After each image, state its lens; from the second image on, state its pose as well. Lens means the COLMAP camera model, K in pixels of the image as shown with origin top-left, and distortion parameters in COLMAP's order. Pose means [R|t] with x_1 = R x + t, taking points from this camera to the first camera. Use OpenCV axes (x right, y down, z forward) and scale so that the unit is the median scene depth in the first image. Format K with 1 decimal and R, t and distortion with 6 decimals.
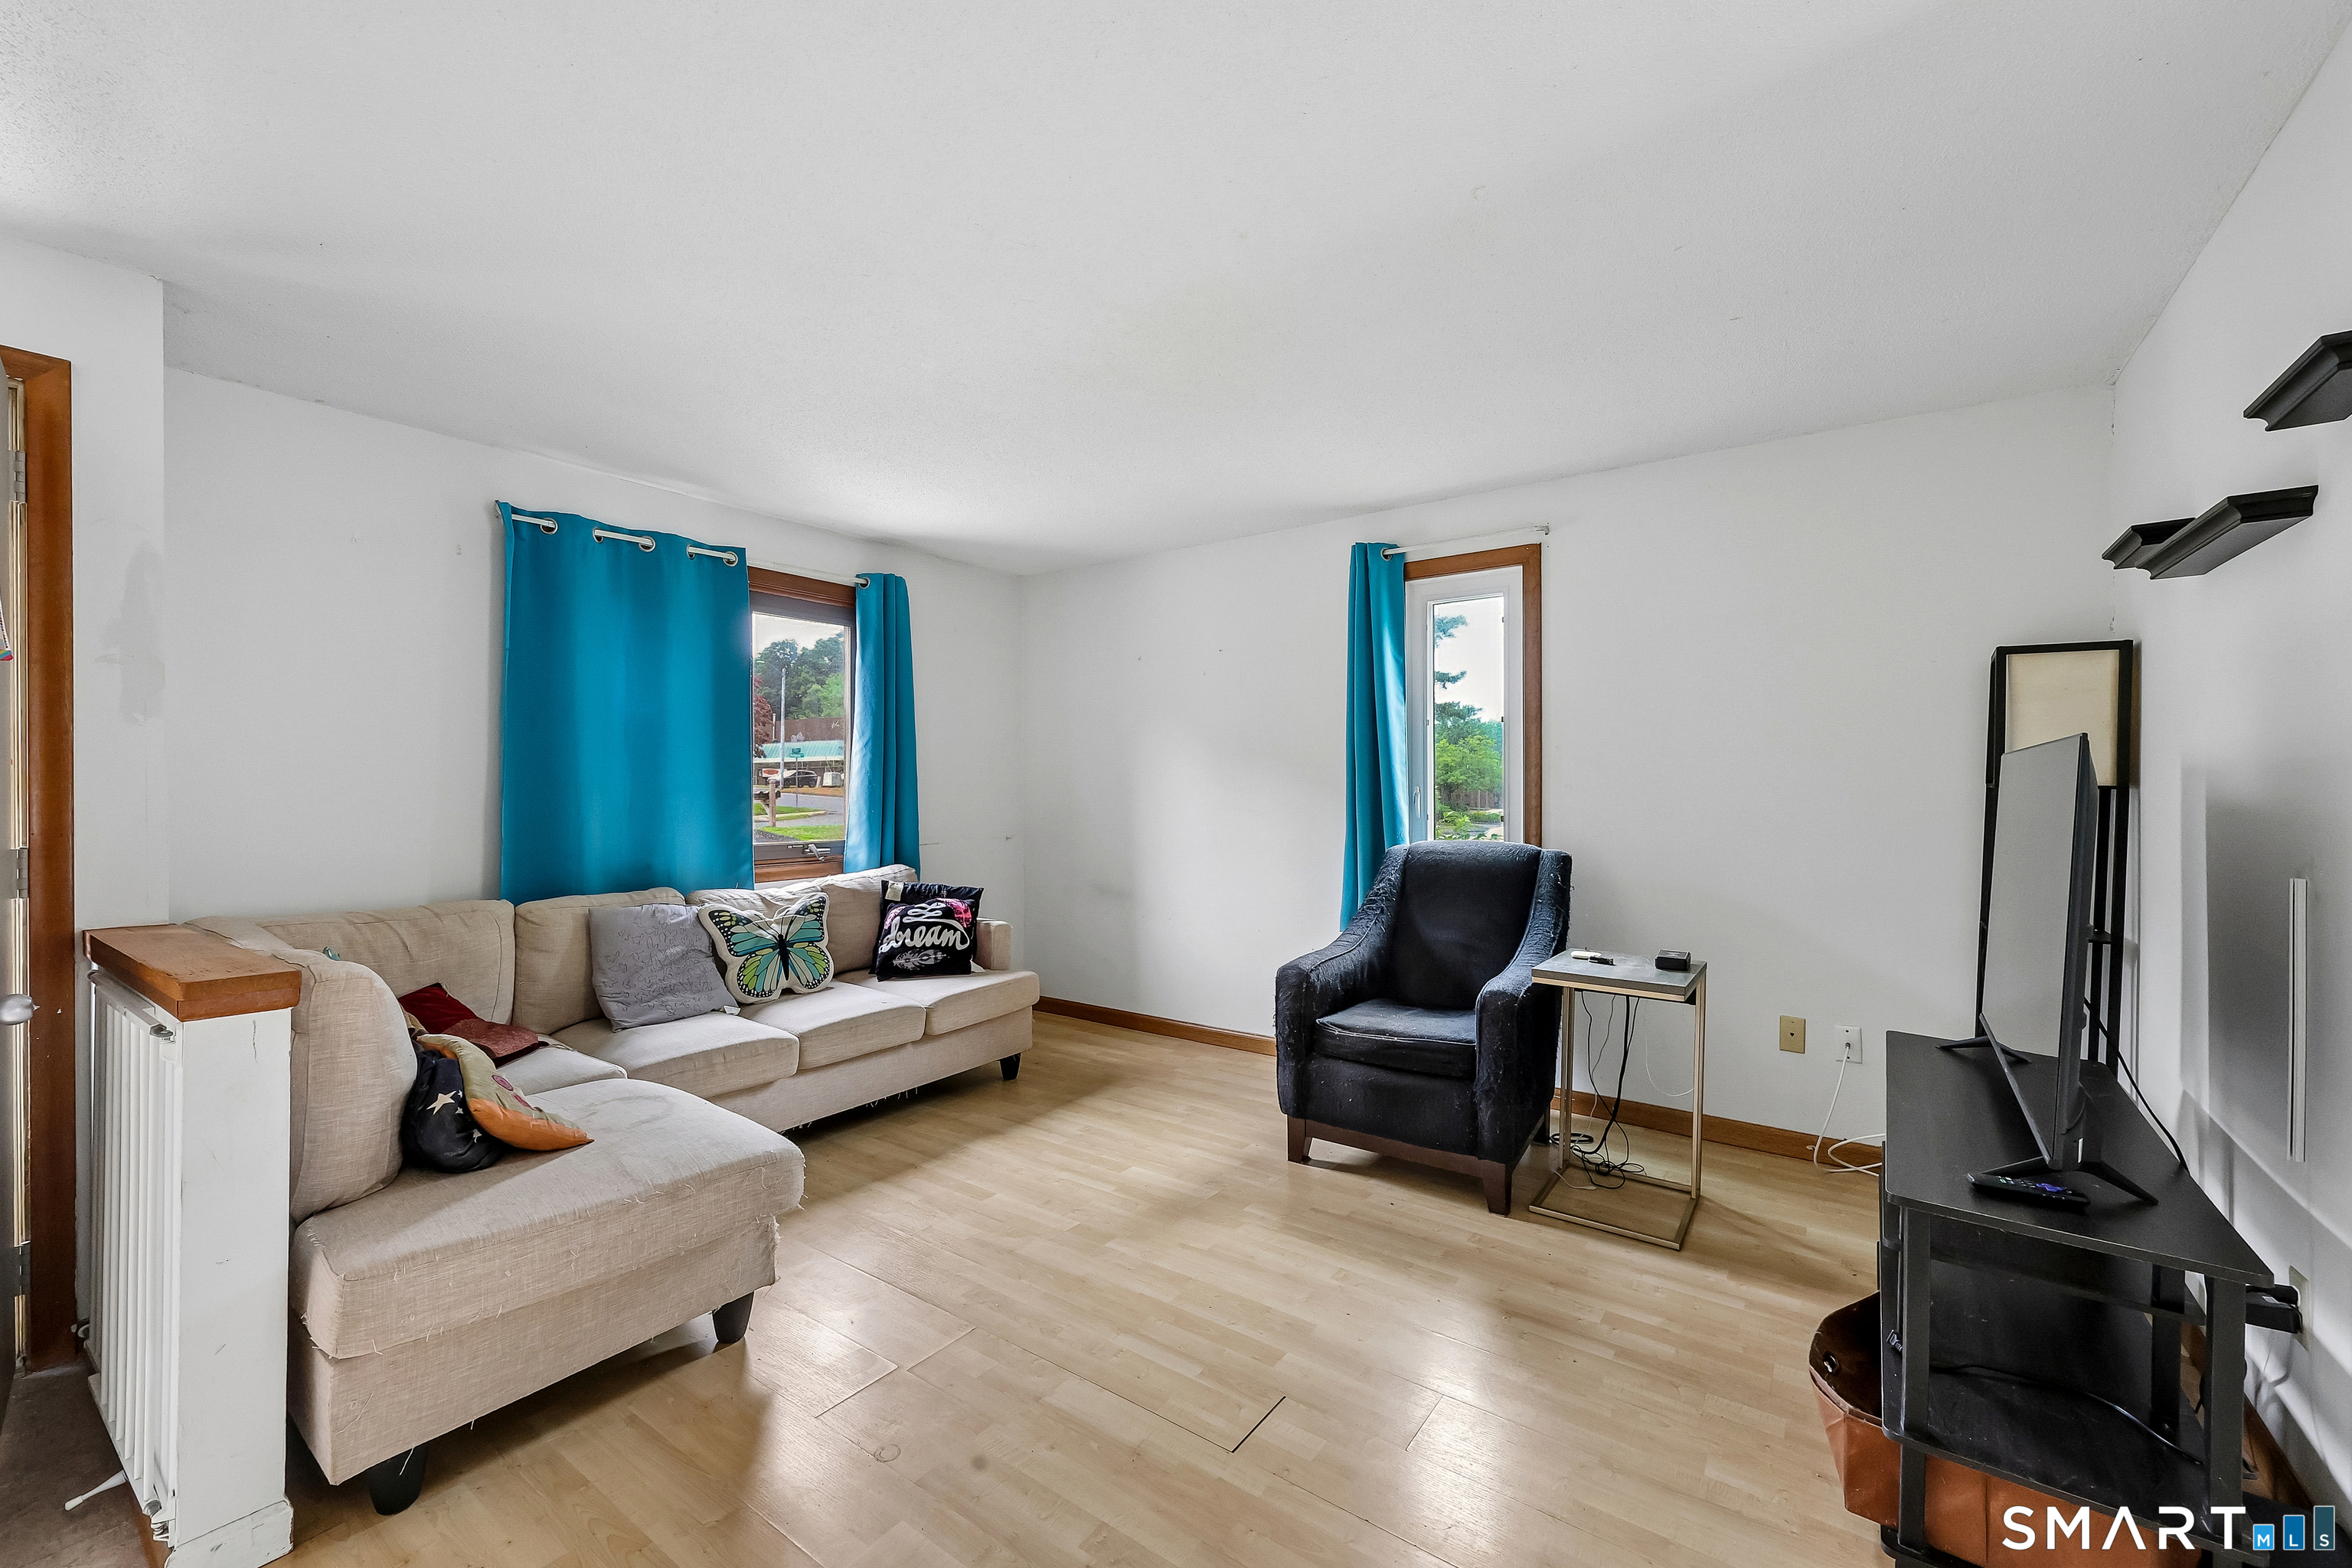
lens RADIAL K [[950.3, 0, 1170.4], [0, 950.3, 794.8], [0, 0, 1]] dist [0.003936, 0.000120]
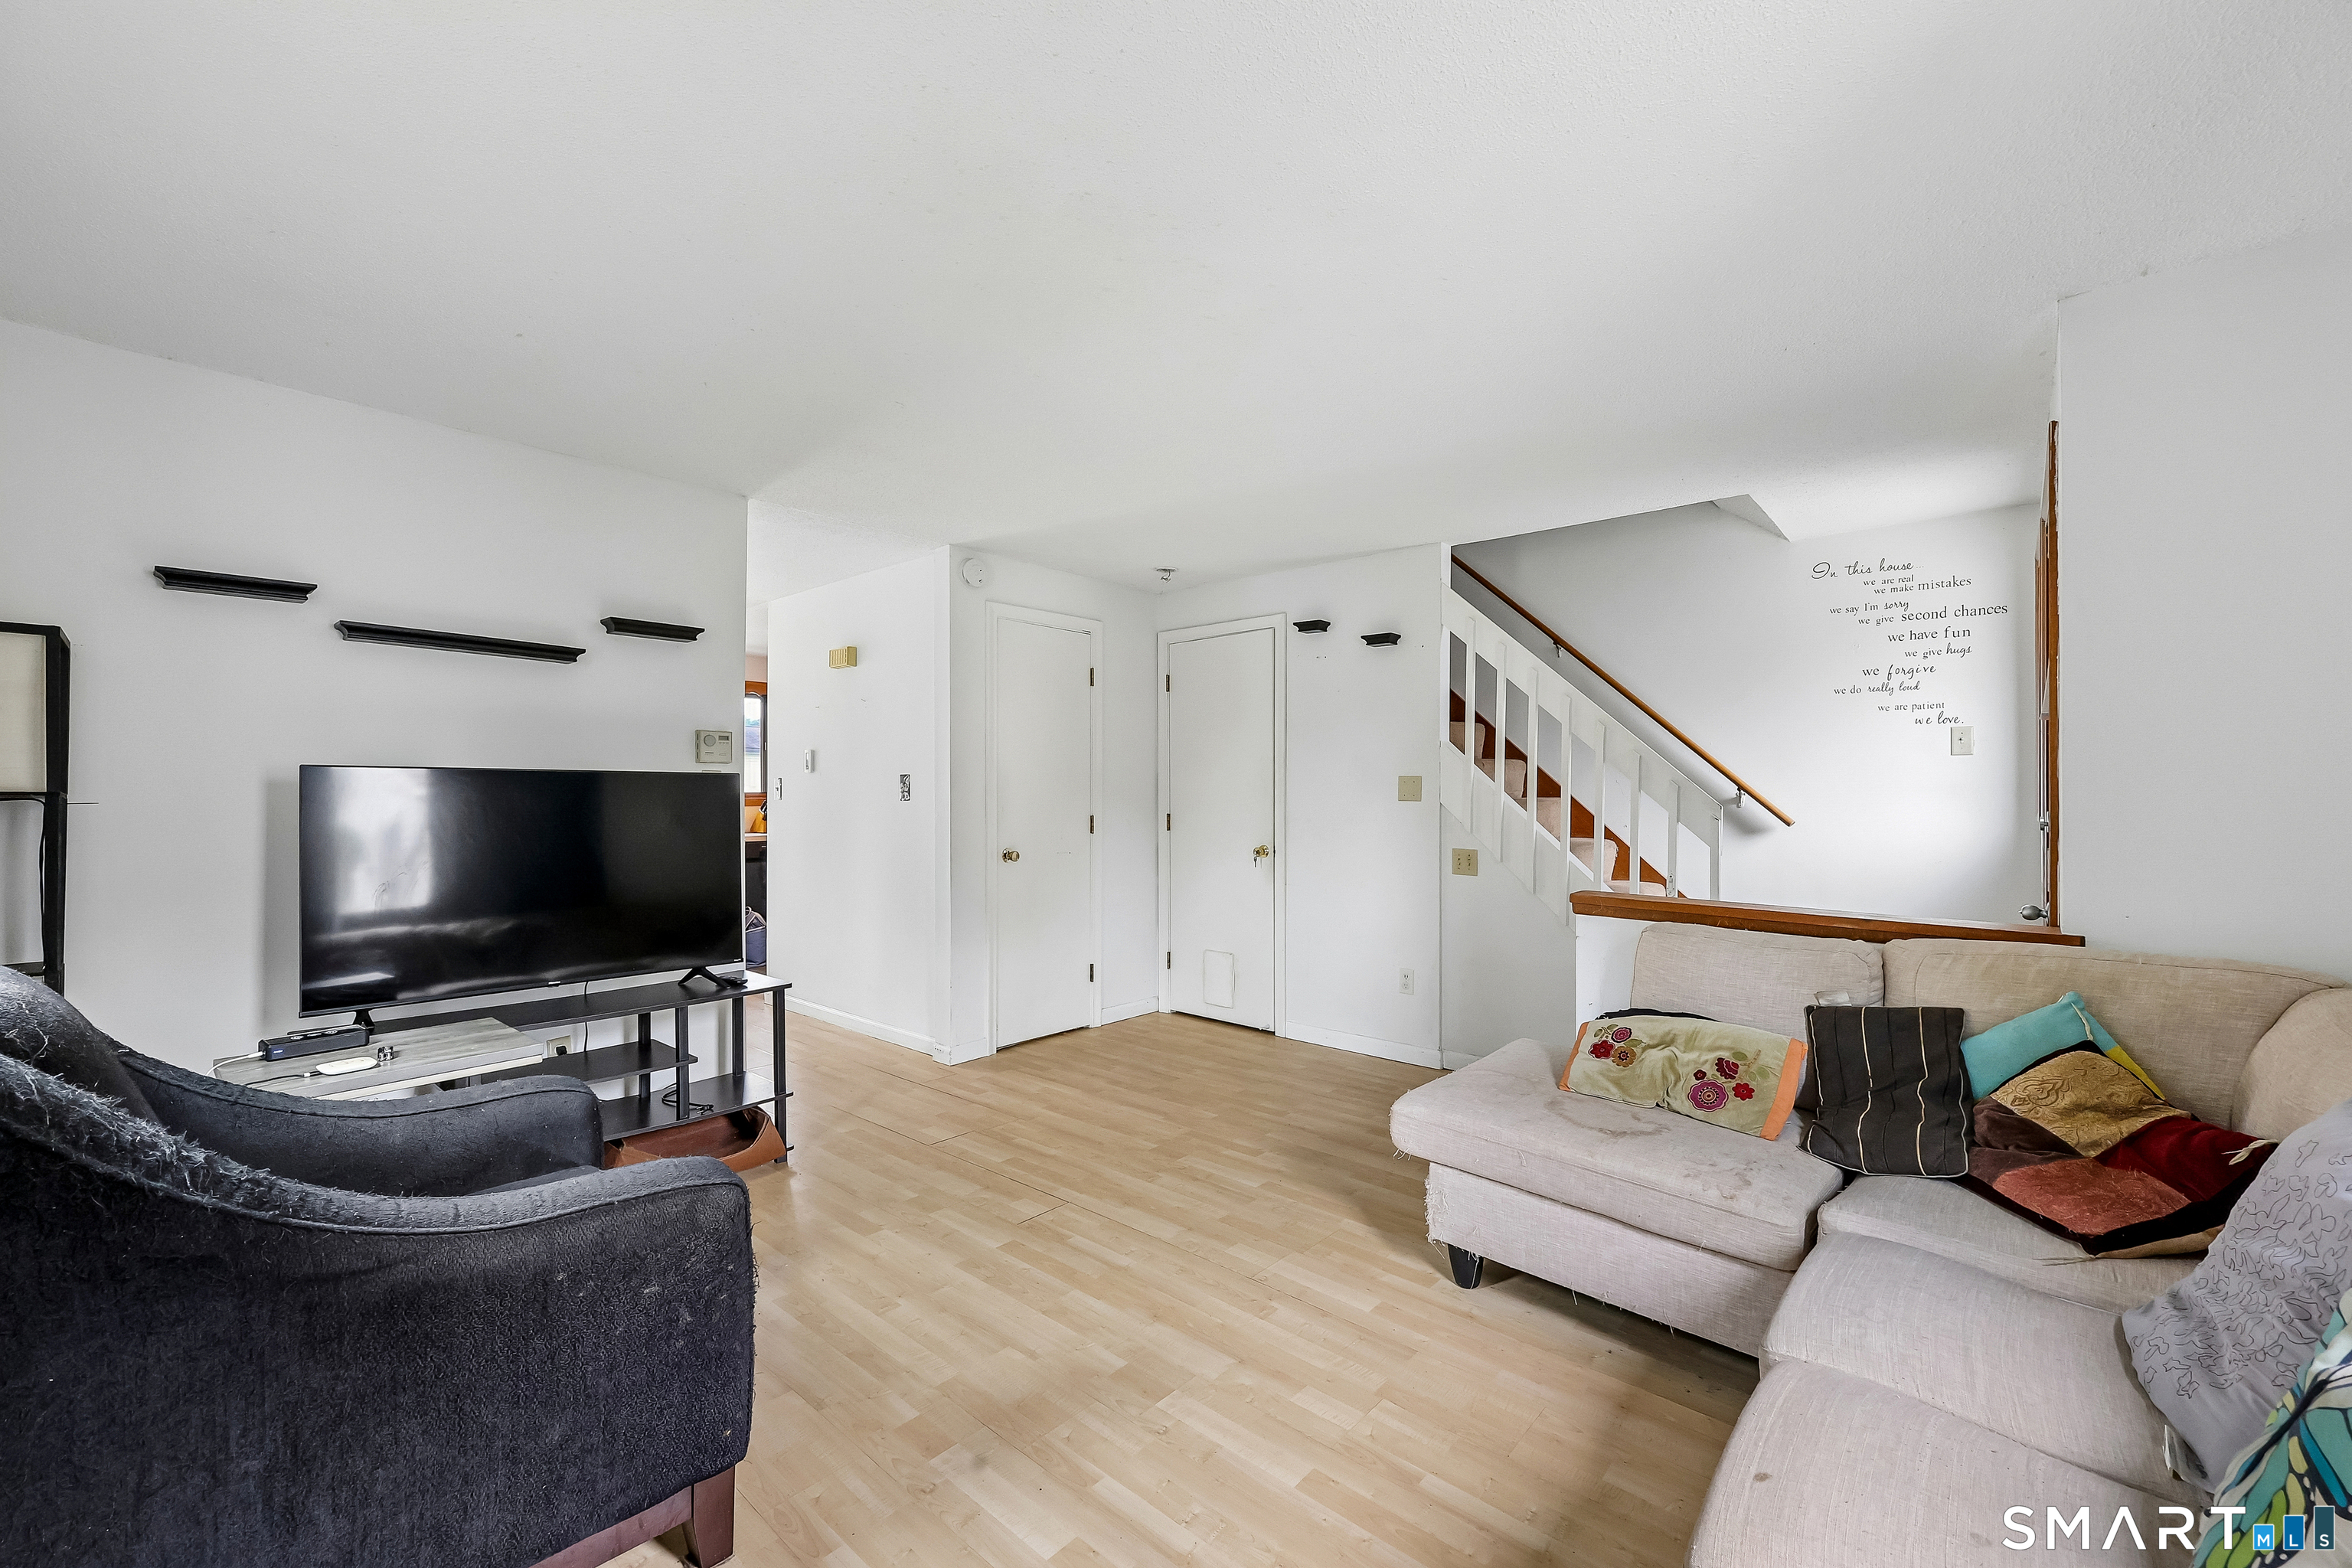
lens RADIAL K [[950.3, 0, 1169.6], [0, 950.3, 789.9], [0, 0, 1]] dist [0.003936, 0.000120]
pose [[-0.995245, -0.001745, 0.097383, -0.156071], [-0.001628, 0.999998, 0.001273, -0.012299], [-0.097385, 0.001109, -0.995246, 1.537203]]
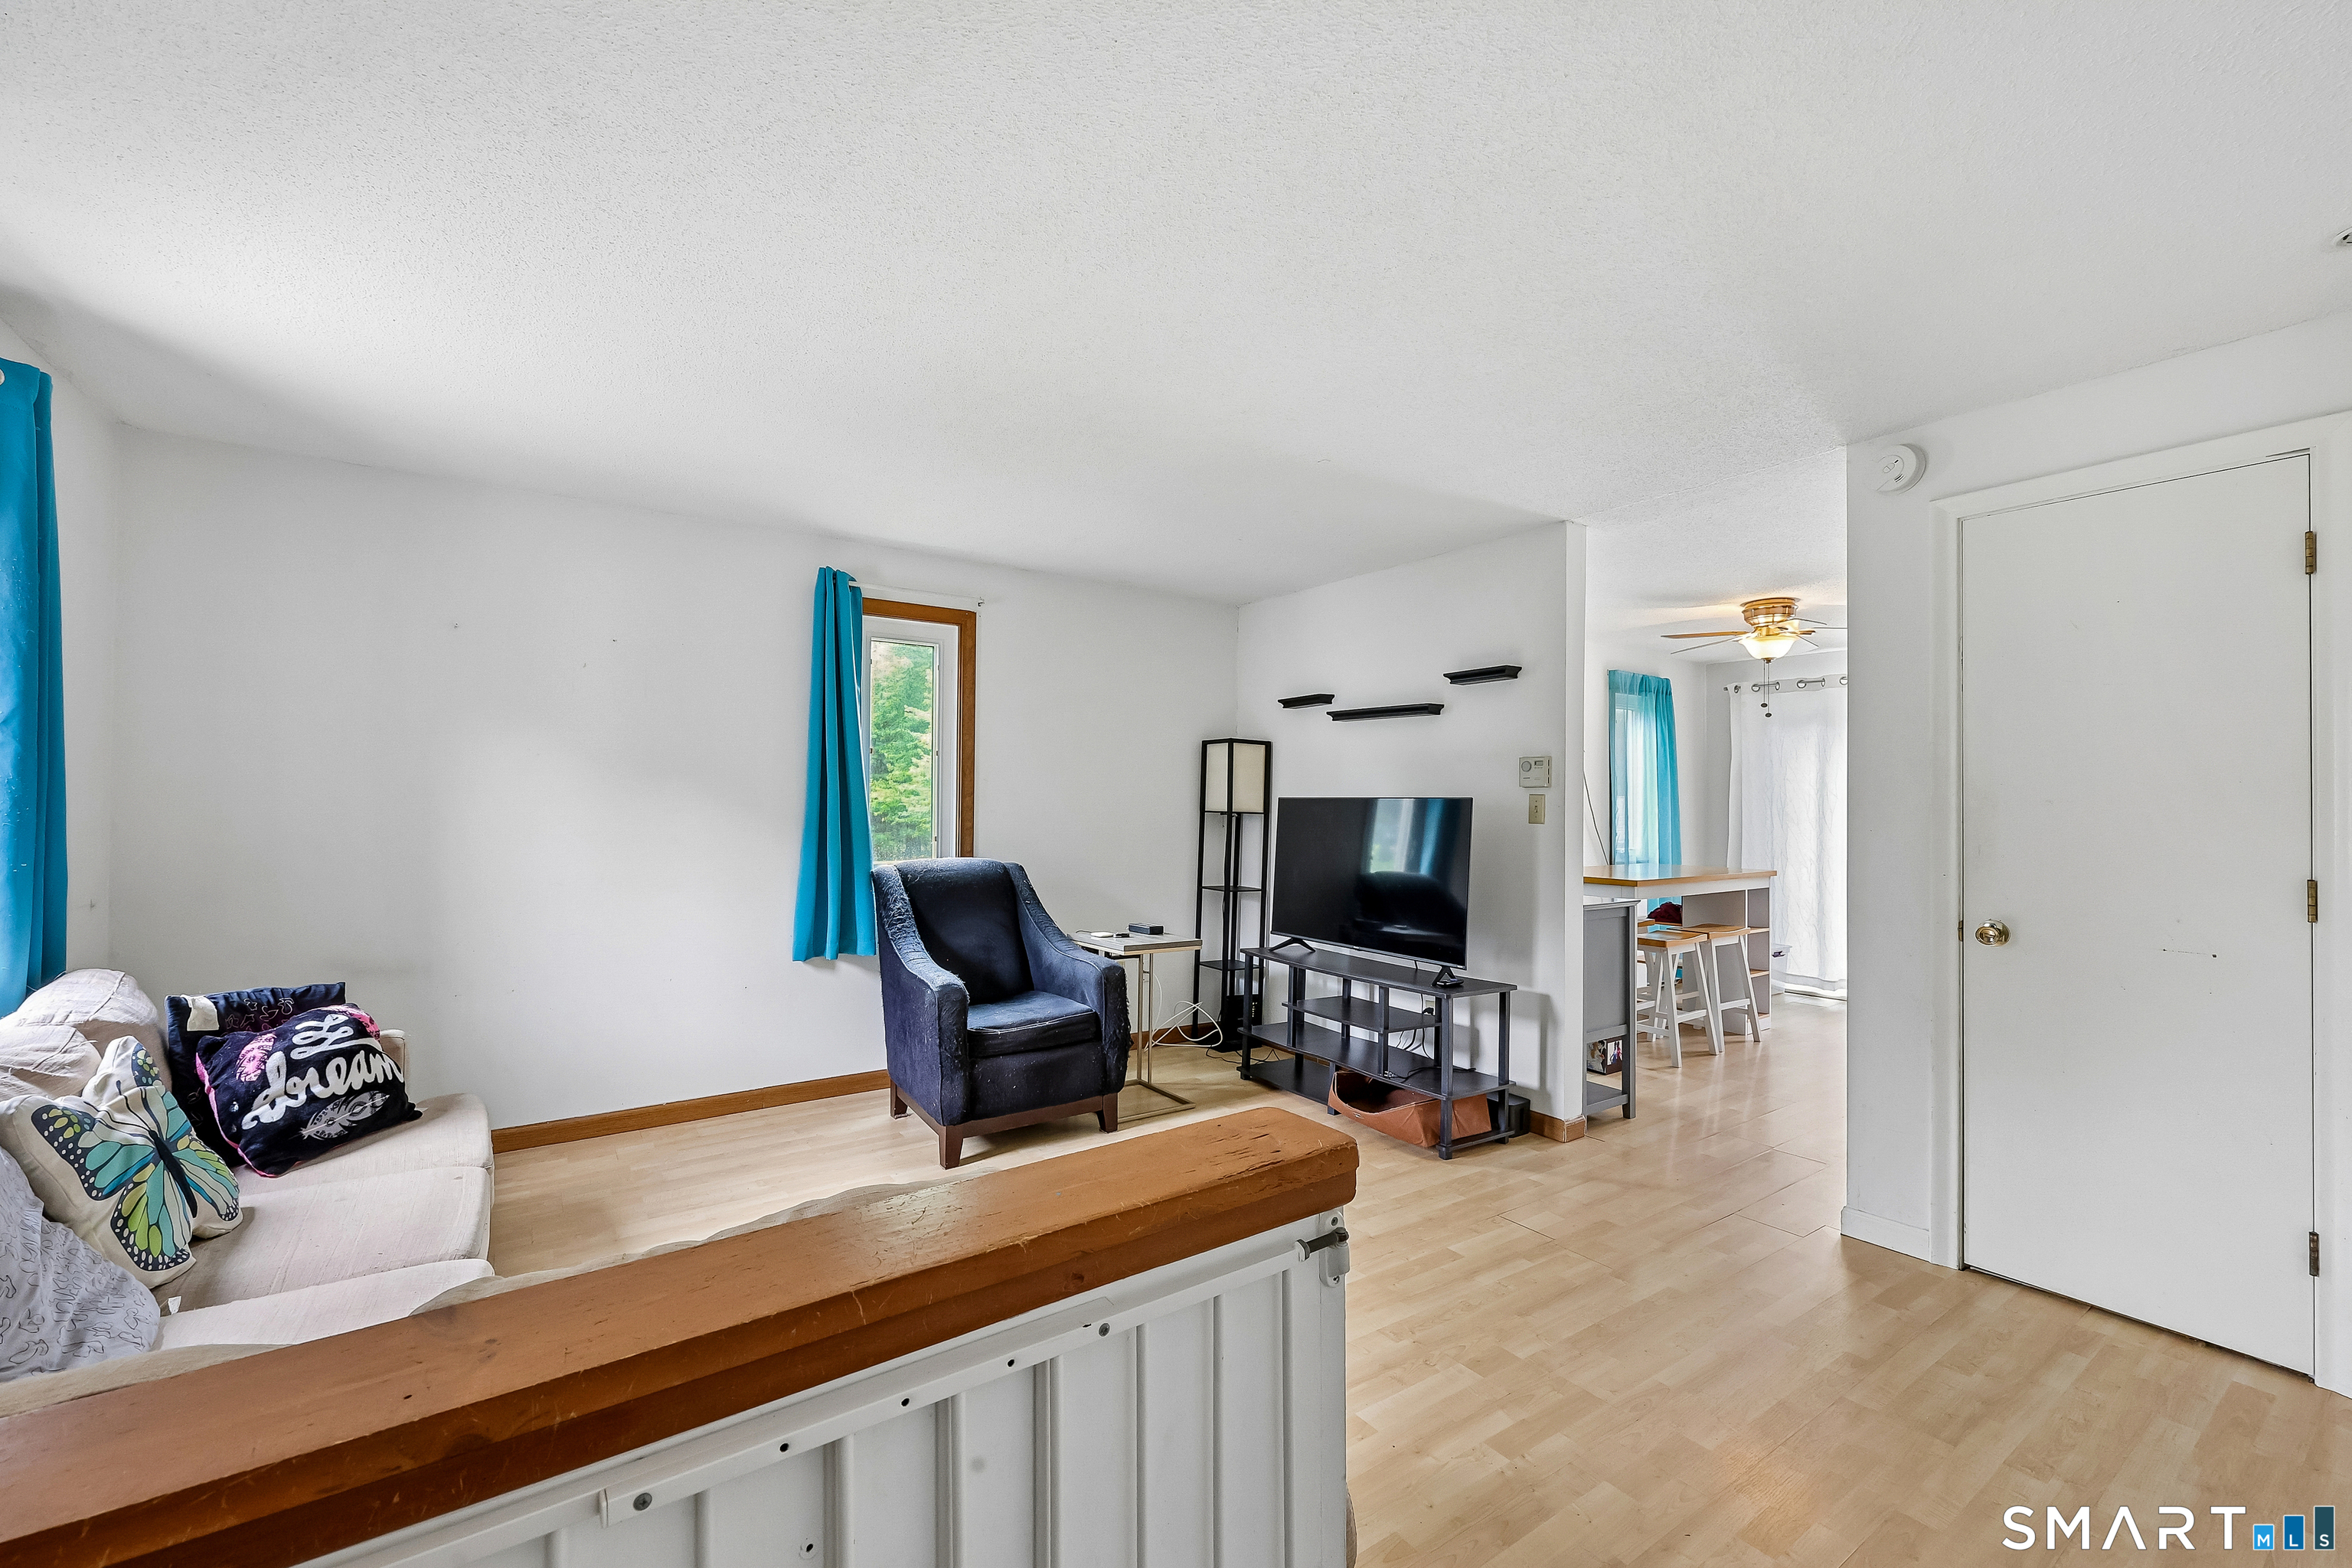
lens RADIAL K [[950.3, 0, 1172.1], [0, 950.3, 790.8], [0, 0, 1]] dist [0.003936, 0.000120]
pose [[0.334474, 0.014890, 0.942287, -0.825770], [-0.001645, 0.999883, -0.015216, -0.019250], [-0.942404, 0.003539, 0.334459, 0.430982]]
